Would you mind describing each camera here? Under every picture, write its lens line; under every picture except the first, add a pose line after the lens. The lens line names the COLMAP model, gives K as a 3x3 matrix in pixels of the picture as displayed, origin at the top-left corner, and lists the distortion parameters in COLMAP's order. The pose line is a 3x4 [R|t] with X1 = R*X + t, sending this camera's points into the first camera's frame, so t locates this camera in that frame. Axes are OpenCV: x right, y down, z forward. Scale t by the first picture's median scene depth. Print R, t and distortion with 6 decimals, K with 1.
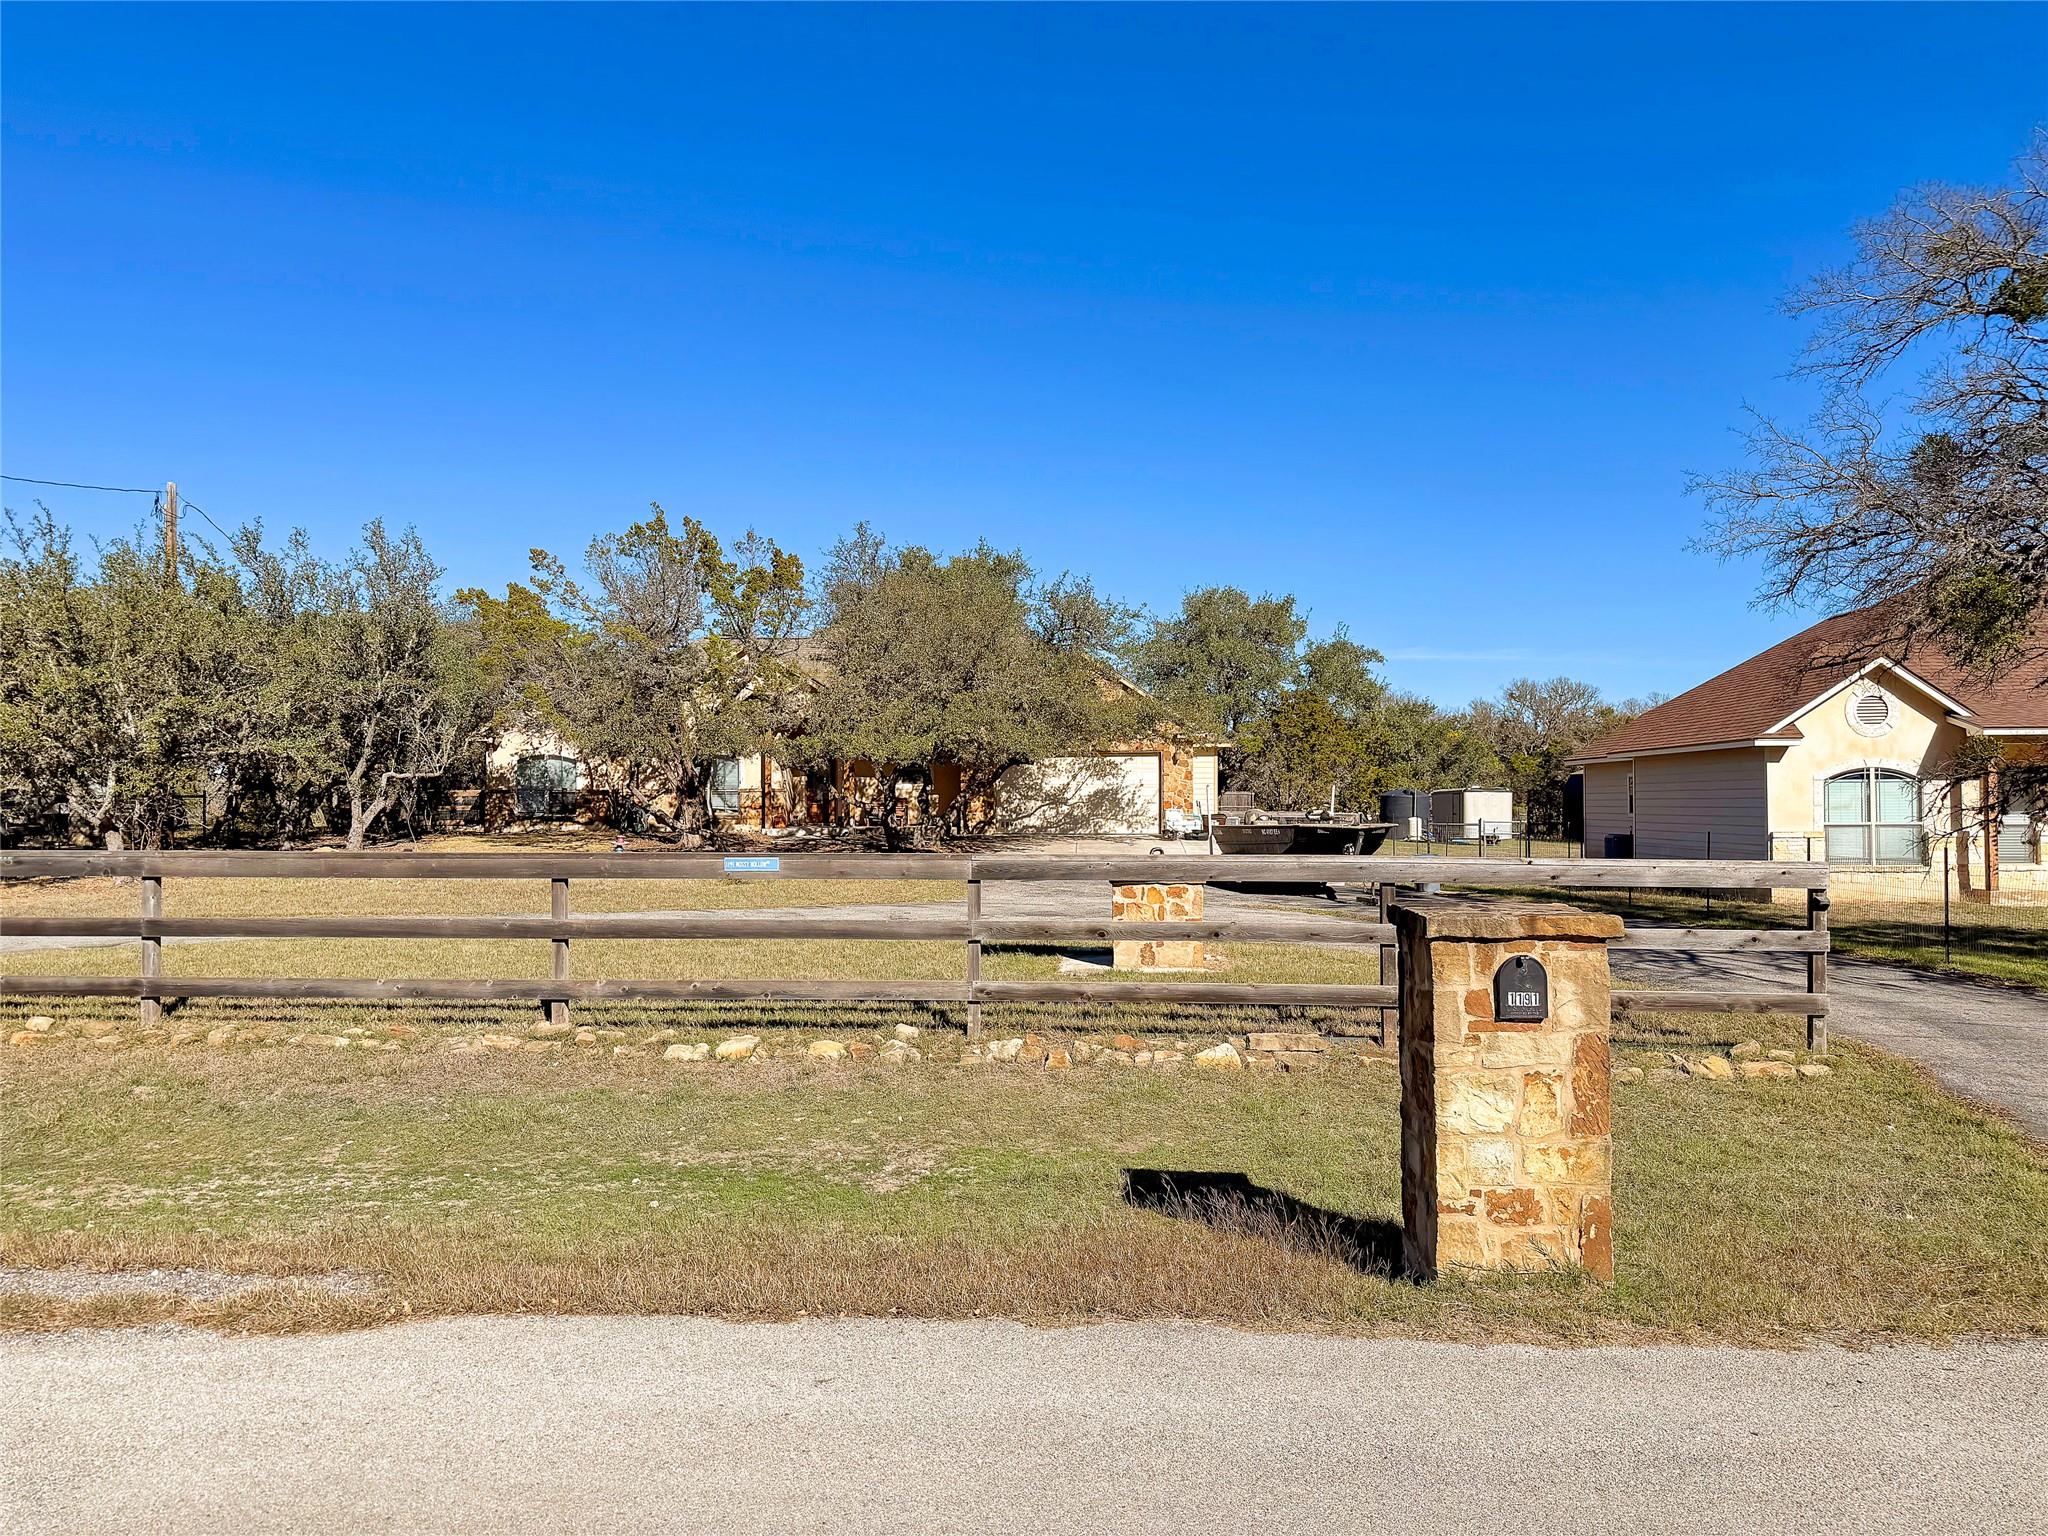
lens RADIAL K [[1422.0, 0, 1038.5], [0, 1422.0, 758.1], [0, 0, 1]] dist [0.079837, 0.000834]
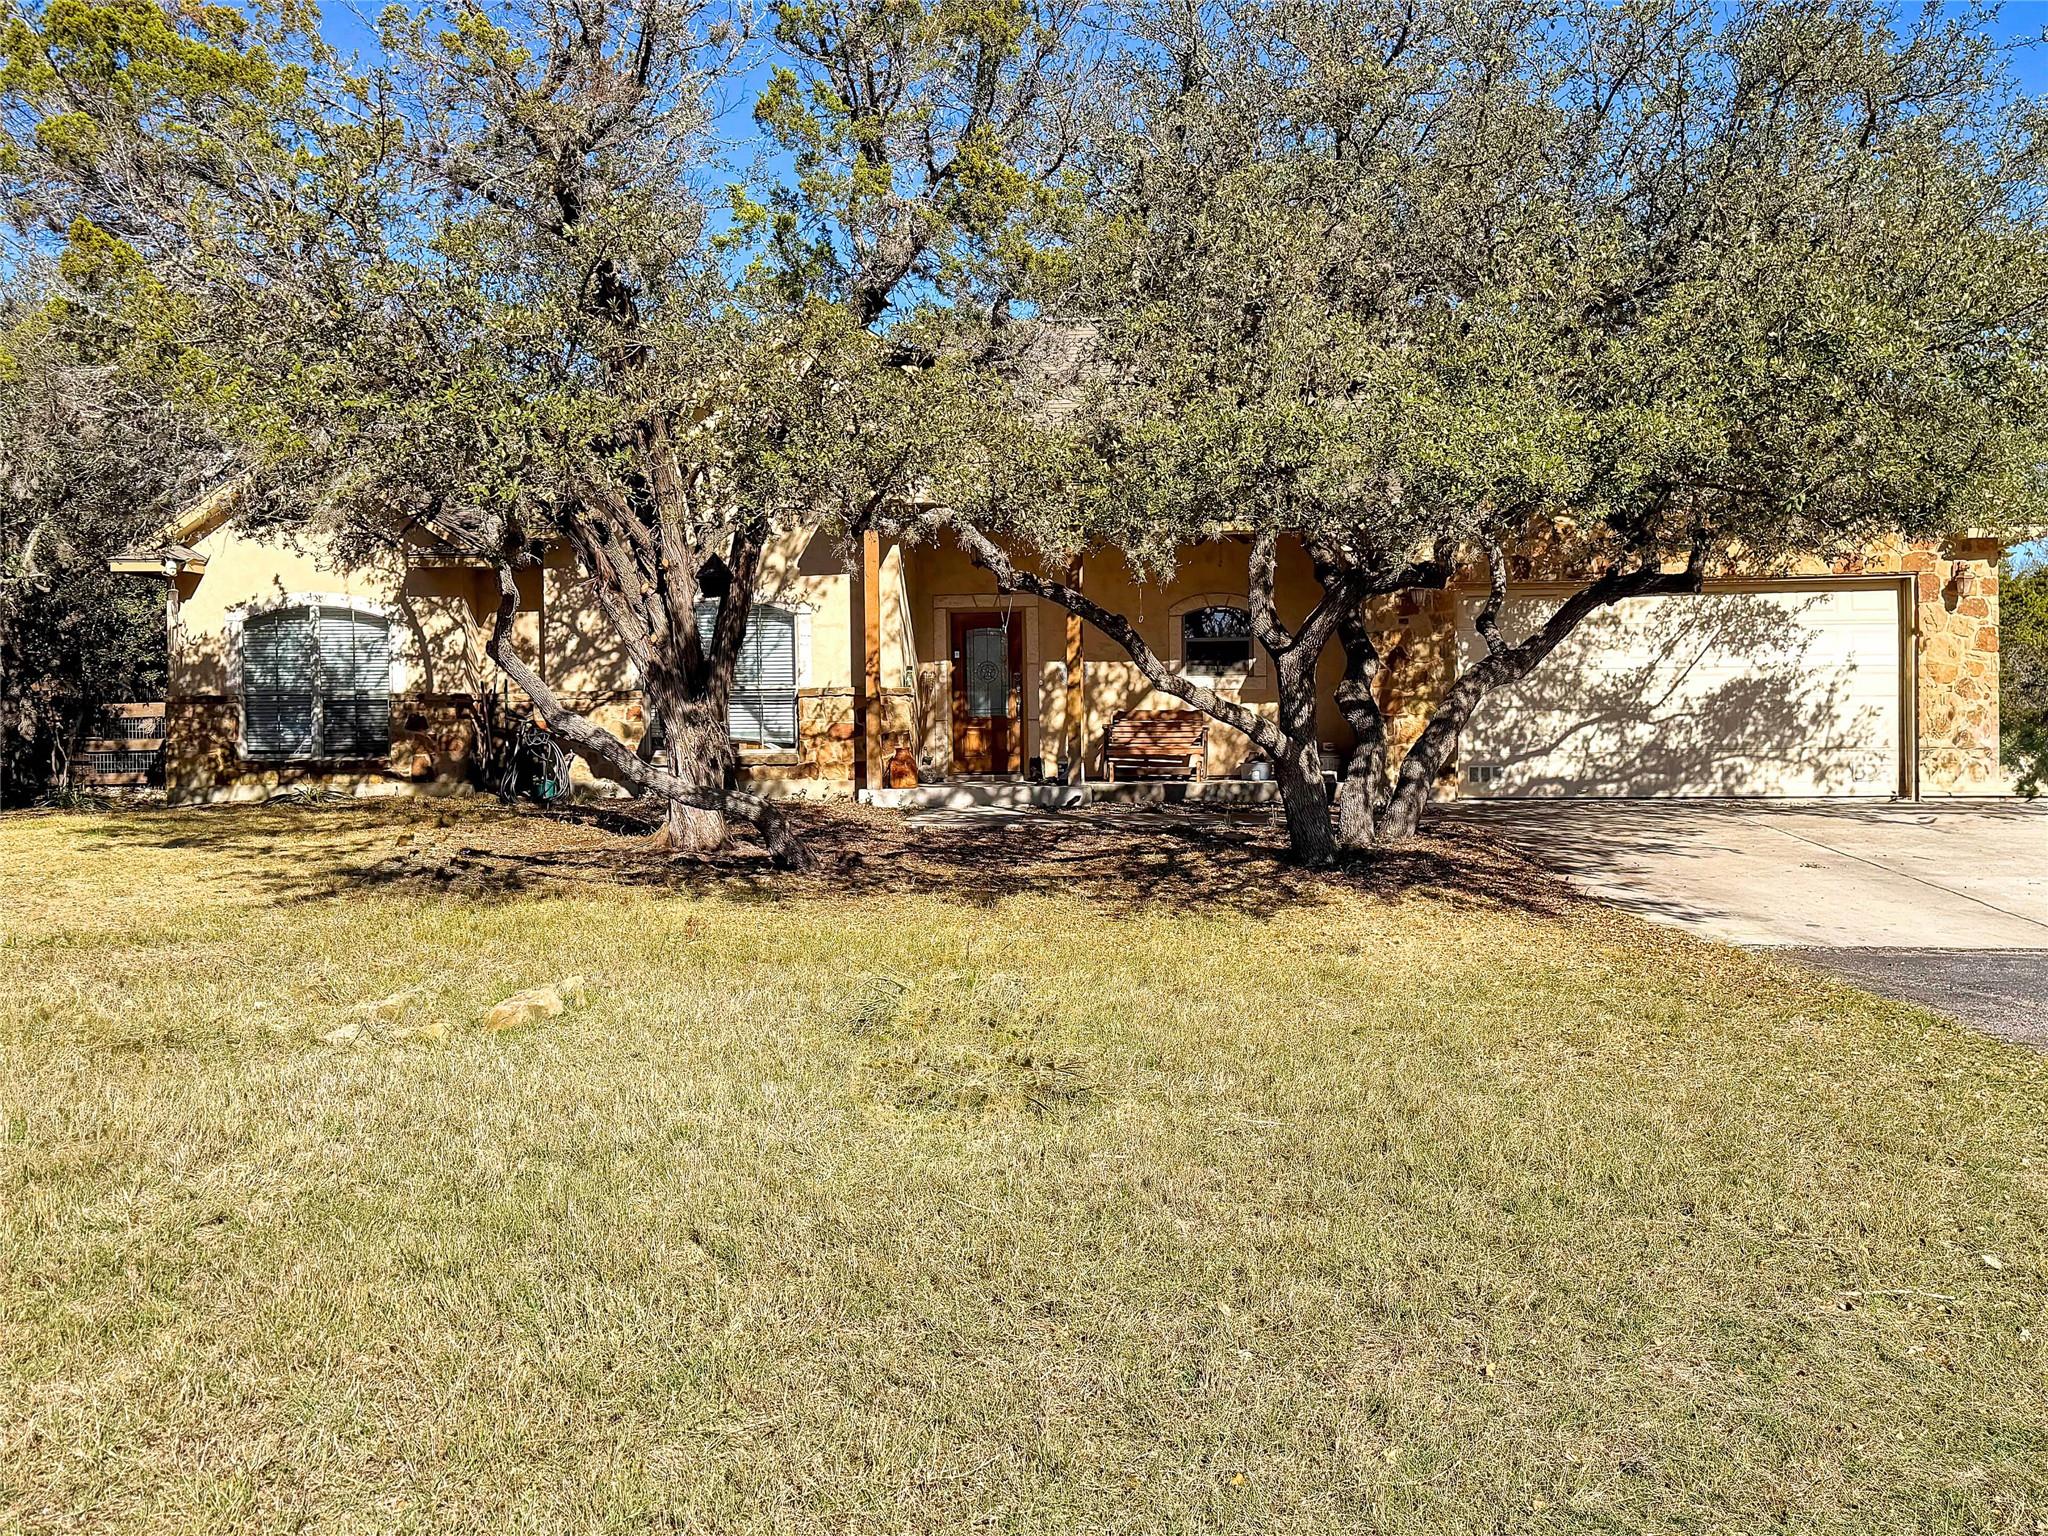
lens RADIAL K [[1907.8, 0, 1021.6], [0, 1907.8, 775.2], [0, 0, 1]] dist [0.070679, 0.000000]
pose [[0.999100, -0.007864, -0.041681, -0.126469], [0.009669, 0.999017, 0.043269, 0.023165], [0.041299, -0.043633, 0.998194, 0.476893]]
